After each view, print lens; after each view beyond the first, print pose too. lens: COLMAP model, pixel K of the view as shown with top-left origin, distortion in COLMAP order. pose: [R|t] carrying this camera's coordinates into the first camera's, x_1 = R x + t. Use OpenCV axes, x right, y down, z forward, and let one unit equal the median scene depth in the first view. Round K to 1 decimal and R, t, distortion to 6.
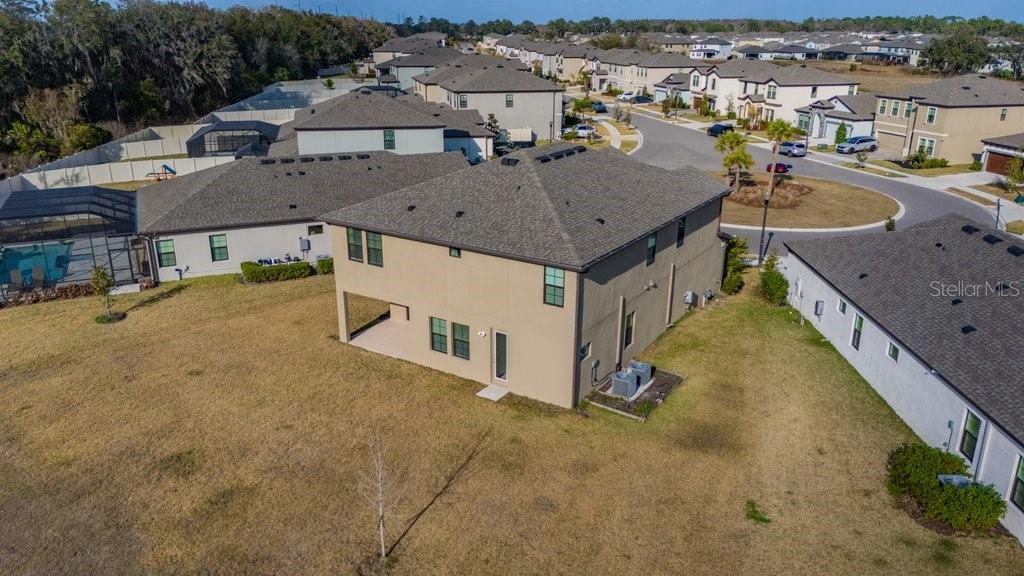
lens RADIAL K [[753.8, 0, 513.4], [0, 753.8, 282.6], [0, 0, 1]] dist [0.040794, -0.032394]
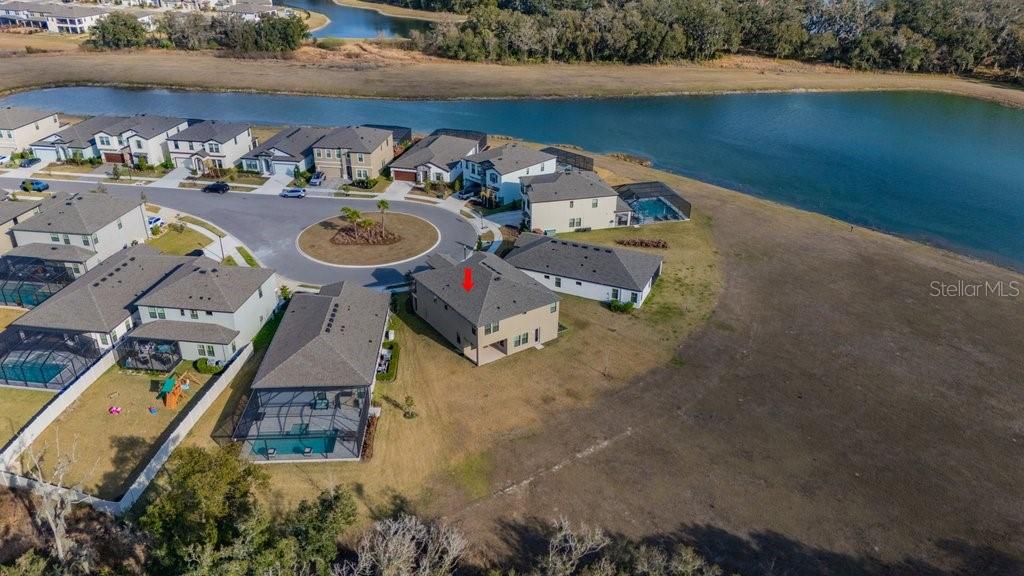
lens RADIAL K [[753.8, 0, 517.4], [0, 753.8, 290.8], [0, 0, 1]] dist [0.040794, -0.032394]
pose [[0.374385, -0.425897, 0.823679, -0.988704], [0.284856, 0.898153, 0.334930, -0.443509], [-0.882436, 0.109237, 0.457575, -0.157243]]
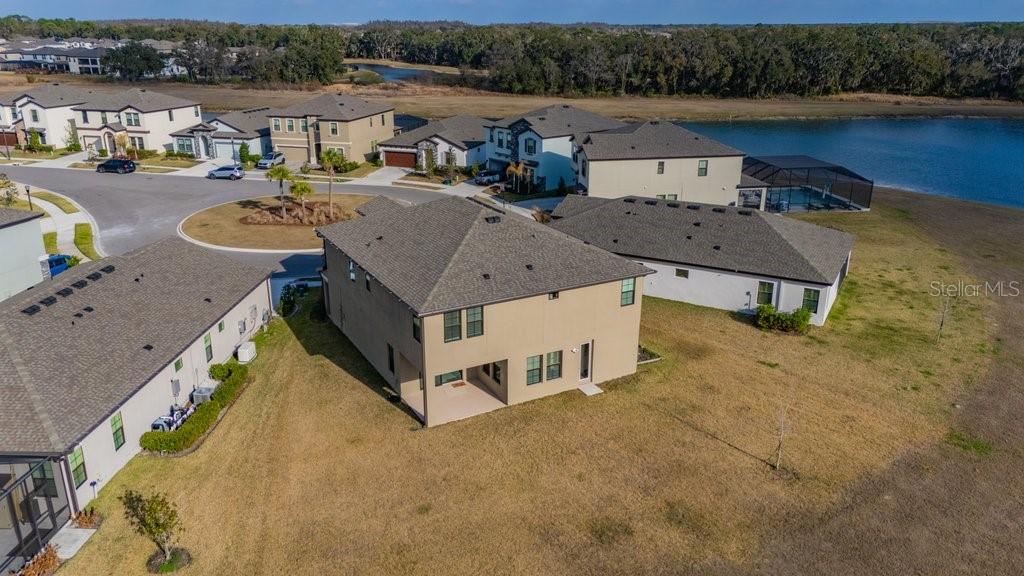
lens RADIAL K [[753.8, 0, 509.8], [0, 753.8, 289.3], [0, 0, 1]] dist [0.040794, -0.032394]
pose [[0.468800, -0.292071, 0.833619, -0.425822], [0.280828, 0.944067, 0.172839, -0.106266], [-0.837474, 0.153077, 0.524600, 0.155388]]
